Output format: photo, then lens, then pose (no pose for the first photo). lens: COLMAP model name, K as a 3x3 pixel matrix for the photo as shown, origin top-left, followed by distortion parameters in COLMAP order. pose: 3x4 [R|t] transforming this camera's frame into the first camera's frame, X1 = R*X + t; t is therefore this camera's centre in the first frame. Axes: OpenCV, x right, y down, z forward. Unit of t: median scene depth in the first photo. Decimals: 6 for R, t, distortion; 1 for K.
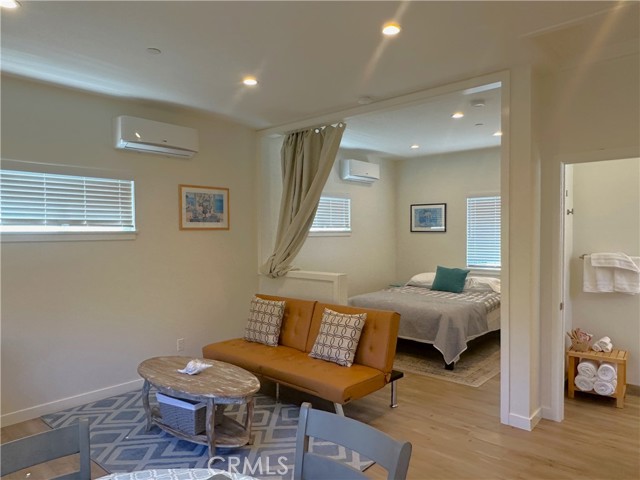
lens RADIAL K [[435.6, 0, 317.8], [0, 435.6, 245.2], [0, 0, 1]] dist [0.001314, 0.001141]
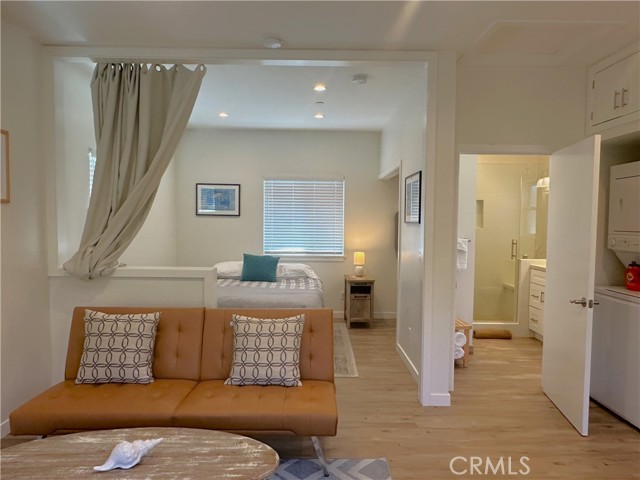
lens RADIAL K [[451.4, 0, 320.5], [0, 451.4, 242.8], [0, 0, 1]] dist [-0.001629, -0.000320]
pose [[0.736844, -0.019277, 0.675788, -0.361178], [0.004087, 0.999702, 0.024060, 0.005606], [-0.676050, -0.014966, 0.736704, 0.322983]]
